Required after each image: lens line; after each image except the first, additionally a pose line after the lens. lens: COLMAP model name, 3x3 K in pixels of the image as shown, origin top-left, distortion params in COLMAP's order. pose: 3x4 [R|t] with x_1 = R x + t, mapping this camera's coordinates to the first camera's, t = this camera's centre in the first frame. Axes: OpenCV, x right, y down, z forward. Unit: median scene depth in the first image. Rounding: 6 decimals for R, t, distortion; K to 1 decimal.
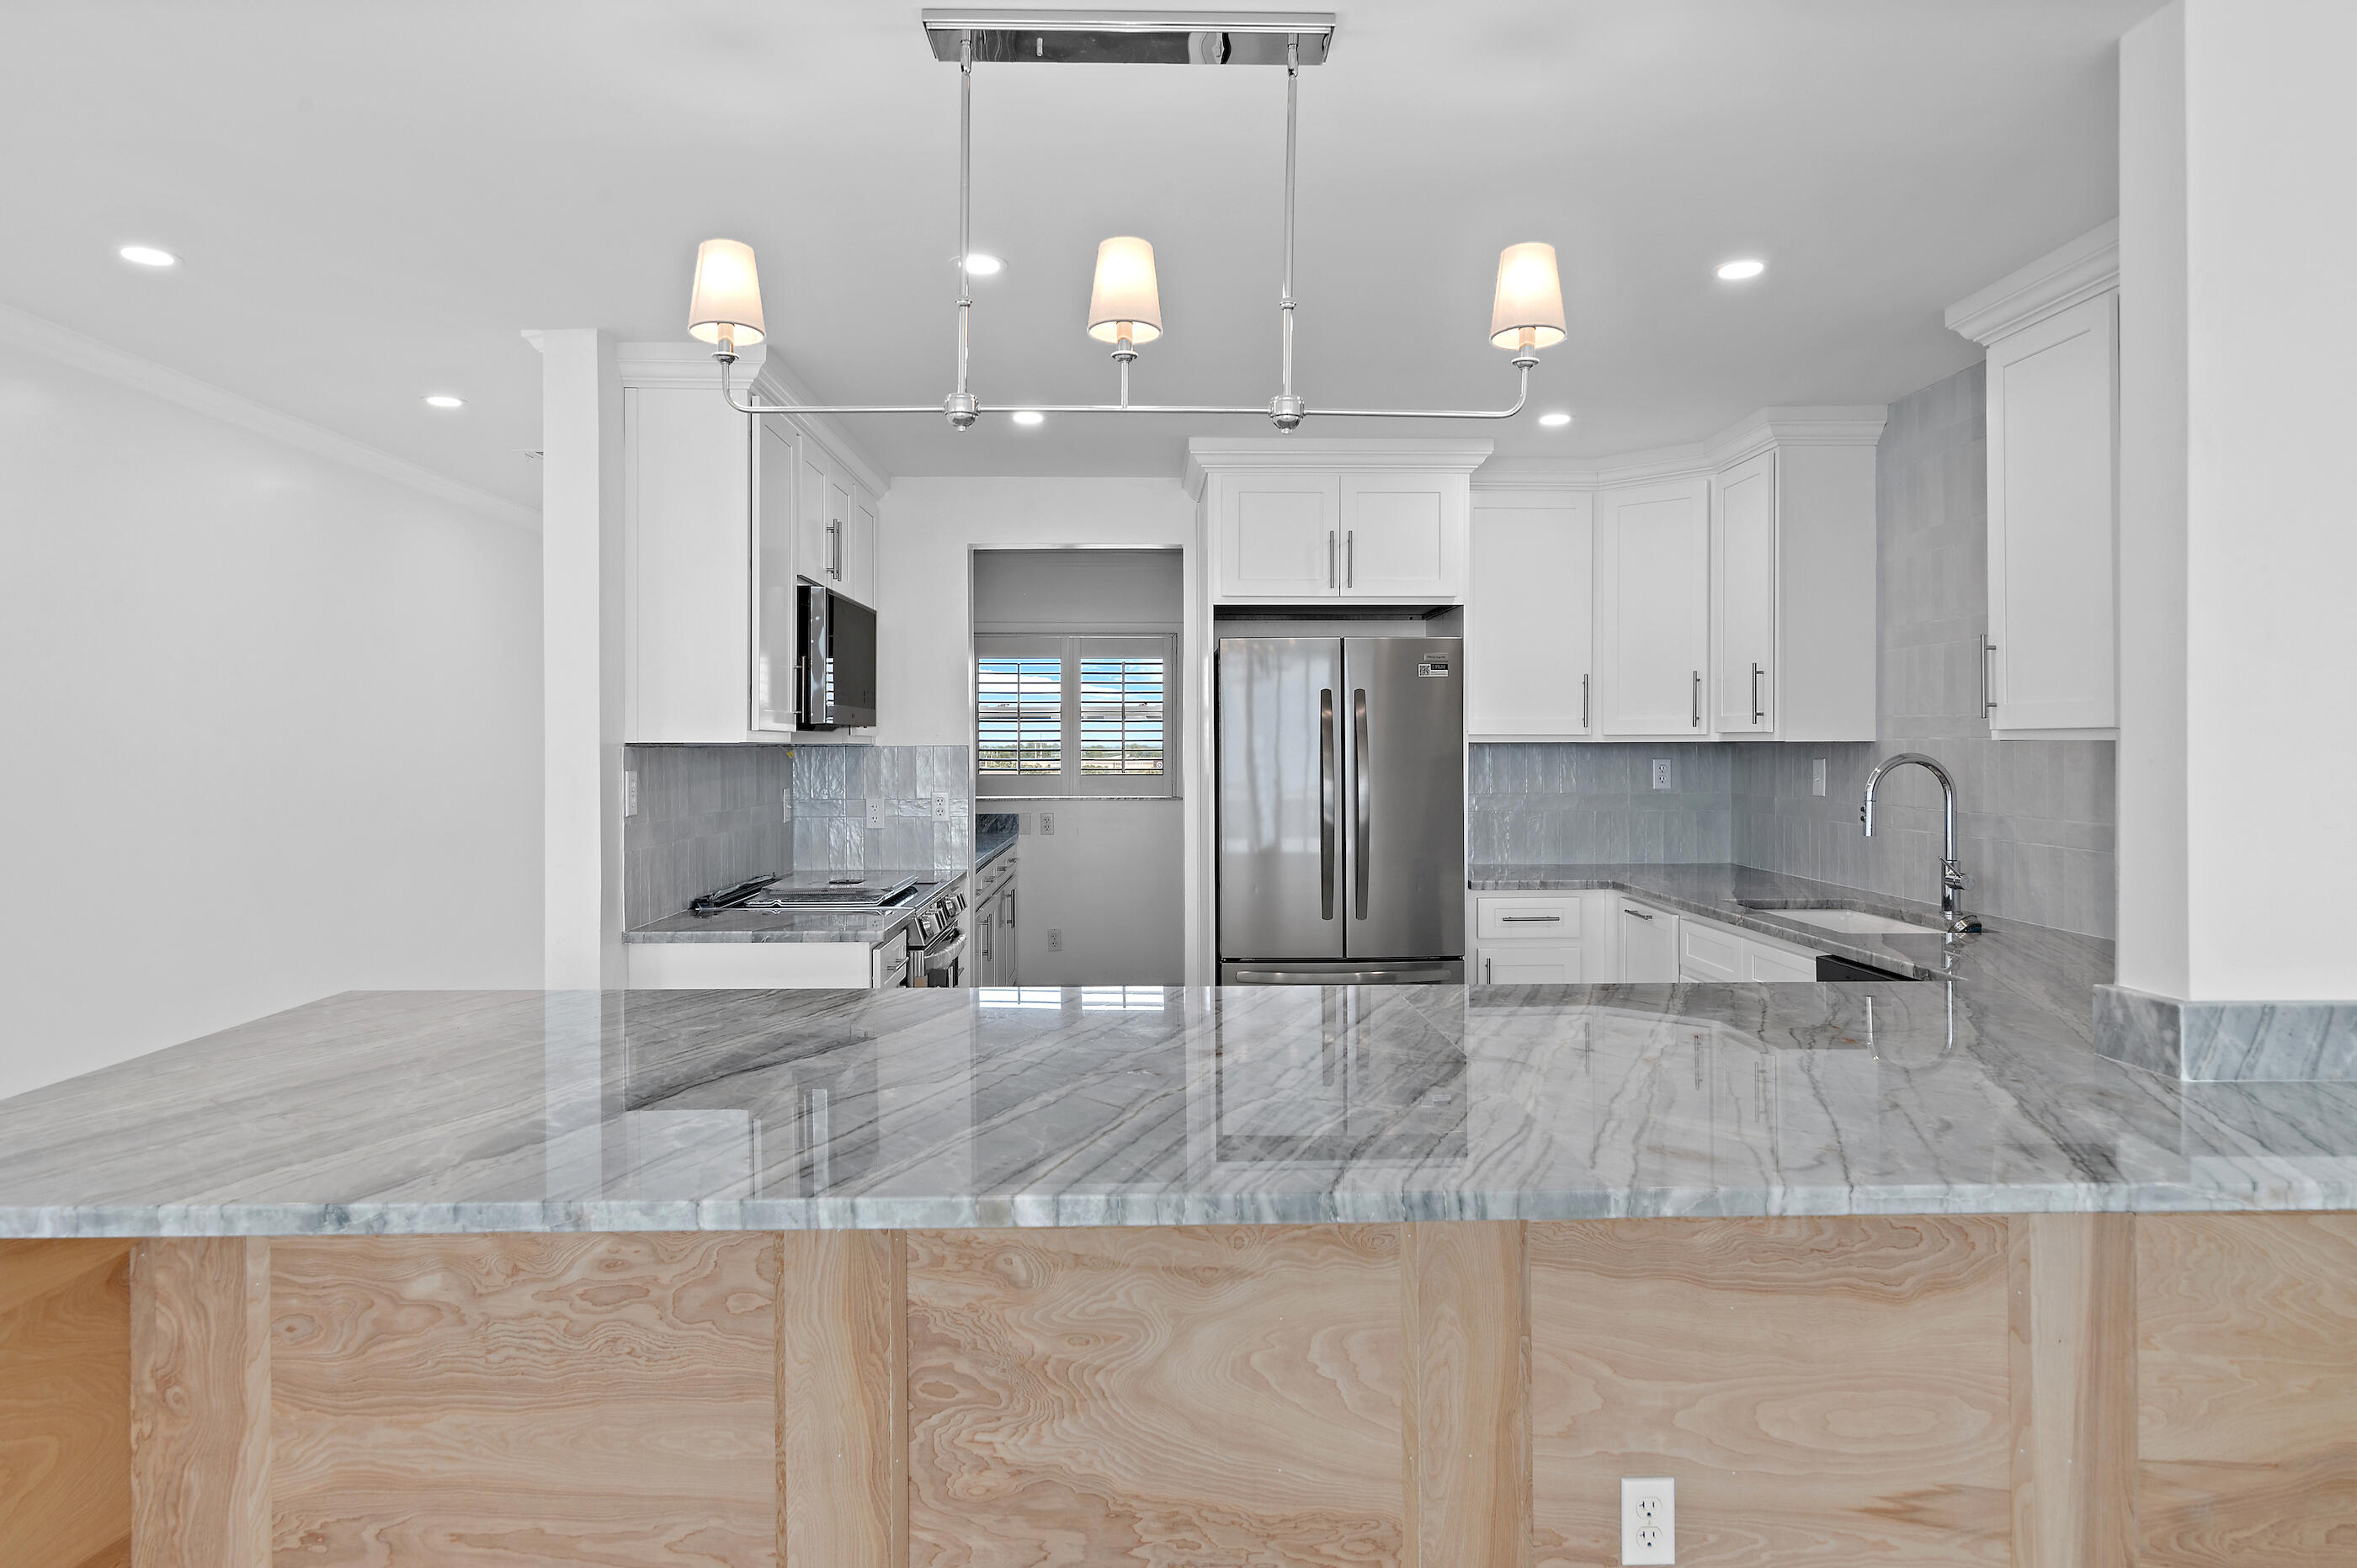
lens RADIAL K [[1414.1, 0, 1172.6], [0, 1414.1, 764.6], [0, 0, 1]] dist [0.010339, 0.000288]
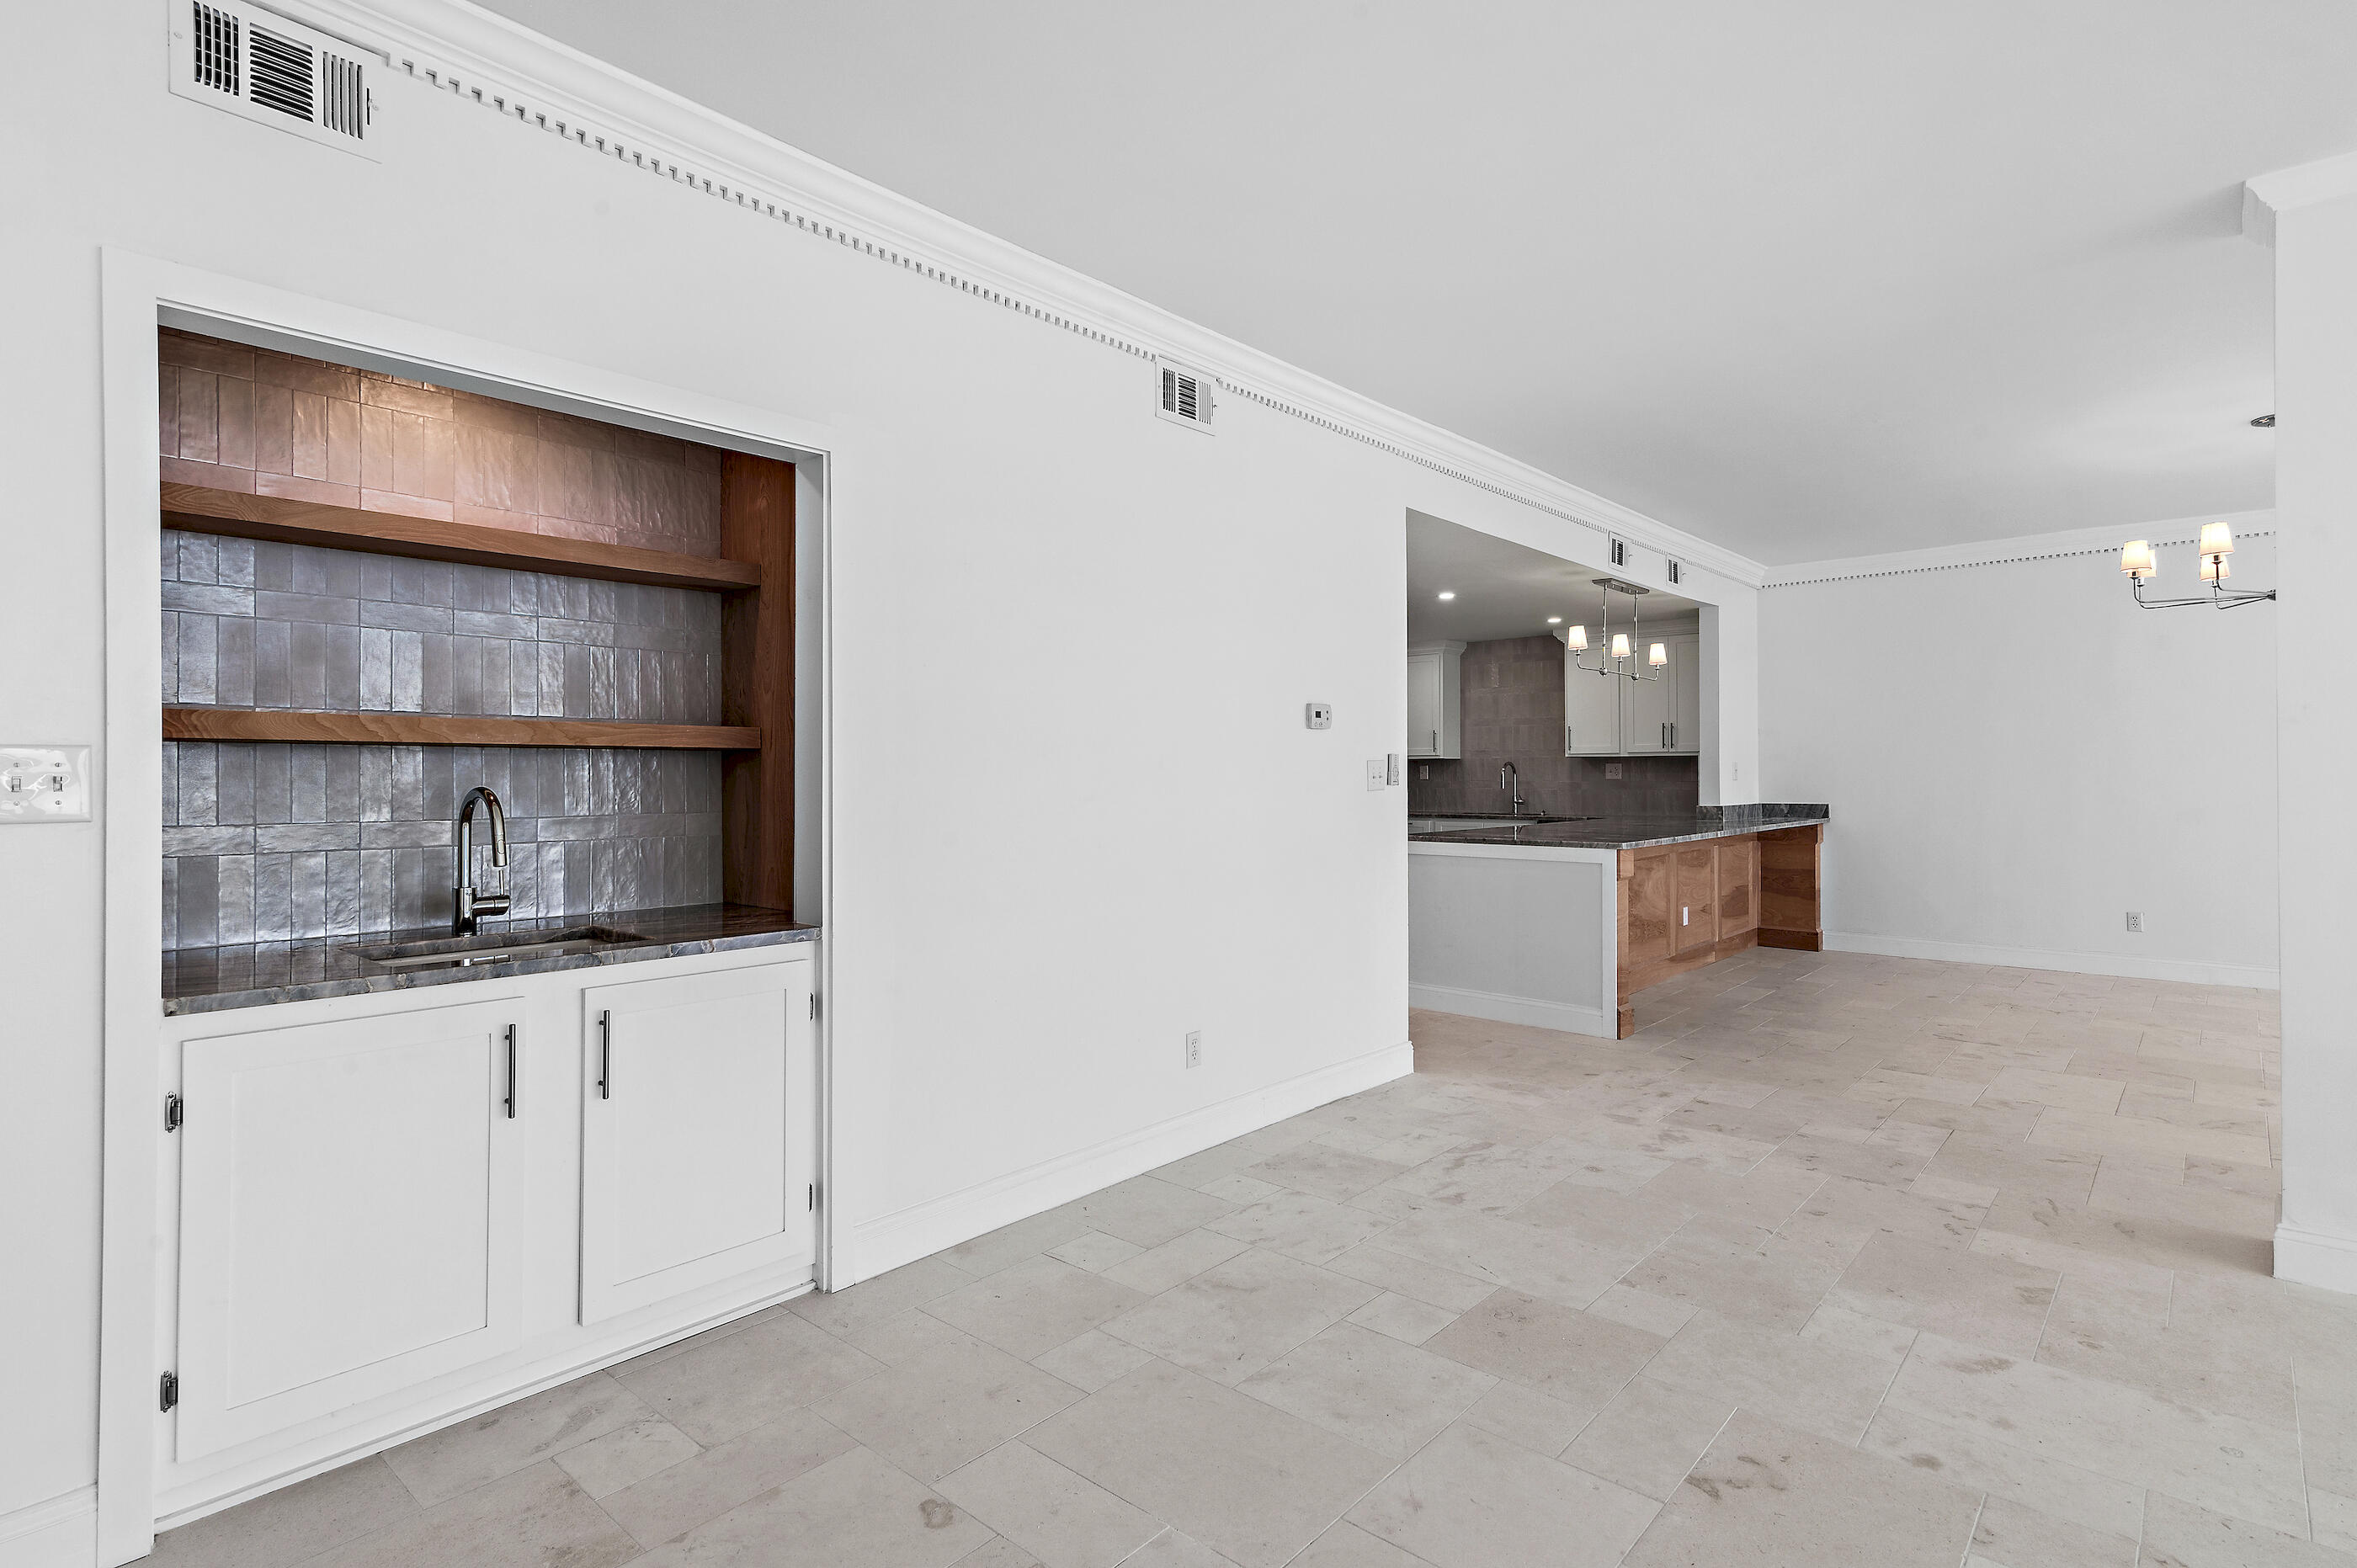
lens RADIAL K [[1207.2, 0, 1181.7], [0, 1207.2, 771.5], [0, 0, 1]] dist [0.016890, 0.001625]
pose [[0.678678, 0.001912, 0.734434, -1.540964], [0.010990, 0.999858, -0.012759, 0.031470], [-0.734354, 0.016731, 0.678561, -0.220734]]
